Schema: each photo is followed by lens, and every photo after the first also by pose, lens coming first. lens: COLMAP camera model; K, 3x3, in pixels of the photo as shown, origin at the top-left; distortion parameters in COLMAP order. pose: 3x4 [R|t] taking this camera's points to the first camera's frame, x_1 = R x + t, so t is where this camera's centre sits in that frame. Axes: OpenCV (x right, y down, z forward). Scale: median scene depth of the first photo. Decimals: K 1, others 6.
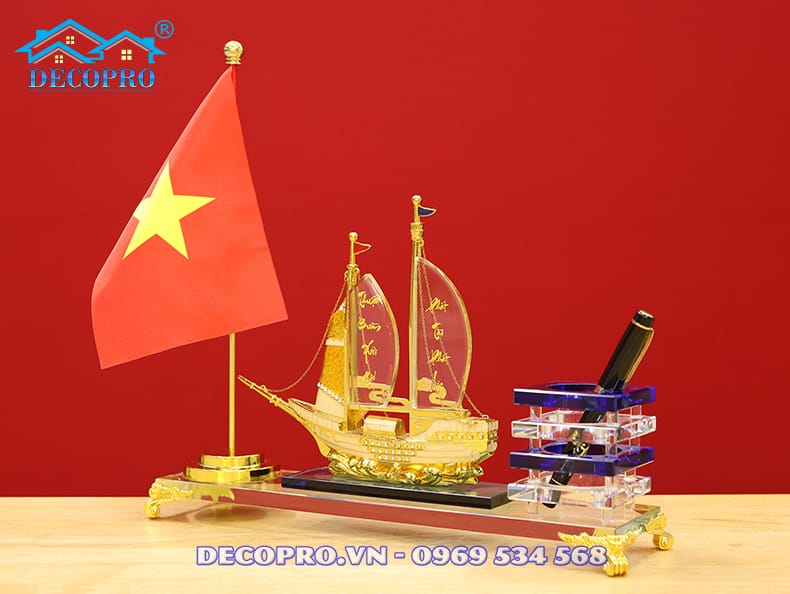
lens RADIAL K [[1395.2, 0, 395.0], [0, 1395.2, 297.0], [0, 0, 1]] dist [-0.420051, -0.010005]
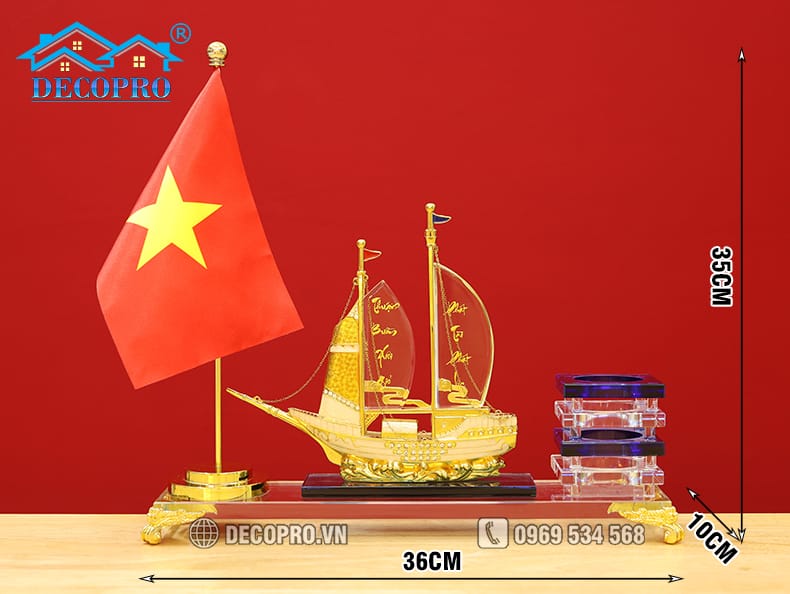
lens RADIAL K [[1395.2, 0, 395.0], [0, 1395.2, 297.0], [0, 0, 1]] dist [-0.420051, -0.010005]
pose [[0.881776, -0.028552, 0.470803, -0.488038], [0.026938, 0.999585, 0.010168, -0.014216], [-0.470898, 0.003716, 0.882180, 0.096206]]
